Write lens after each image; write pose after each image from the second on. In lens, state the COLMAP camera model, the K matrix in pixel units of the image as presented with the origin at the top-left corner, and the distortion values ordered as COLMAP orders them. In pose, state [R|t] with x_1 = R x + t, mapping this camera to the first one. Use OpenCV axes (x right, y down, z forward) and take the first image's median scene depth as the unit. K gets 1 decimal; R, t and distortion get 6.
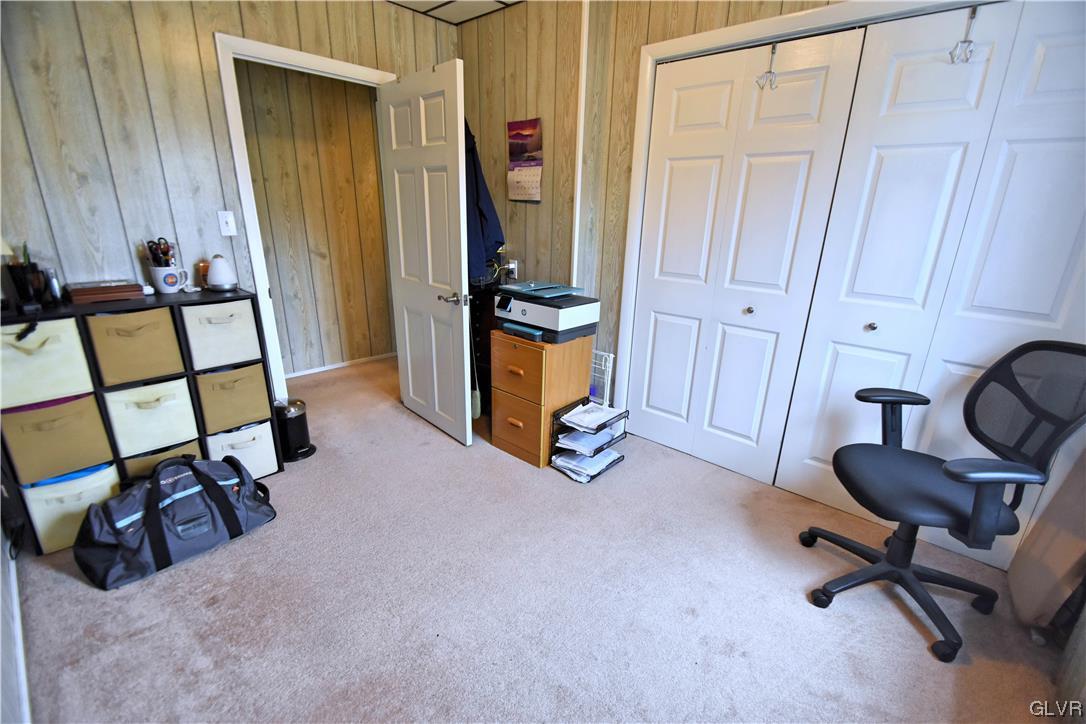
lens RADIAL K [[479.9, 0, 546.1], [0, 479.9, 366.0], [0, 0, 1]] dist [-0.002247, -0.008013]
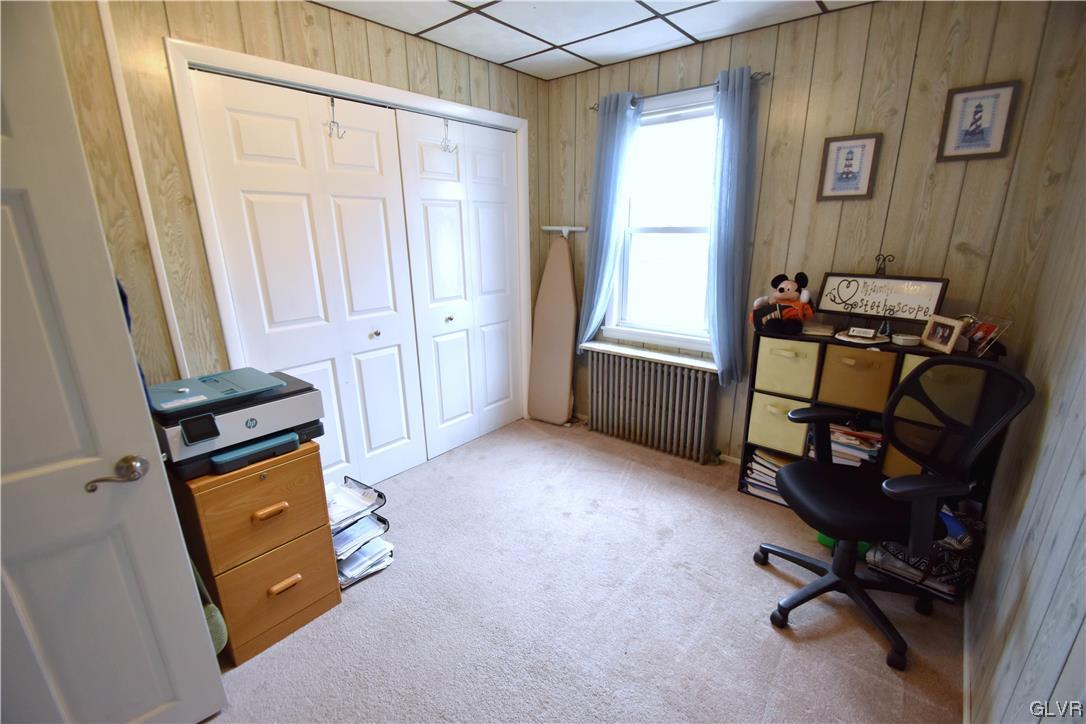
lens RADIAL K [[479.9, 0, 549.3], [0, 479.9, 363.9], [0, 0, 1]] dist [-0.002247, -0.008013]
pose [[-0.064215, -0.293781, 0.953713, -0.673504], [0.310080, 0.902506, 0.298886, -0.256499], [-0.948539, 0.314920, 0.033142, 0.590004]]
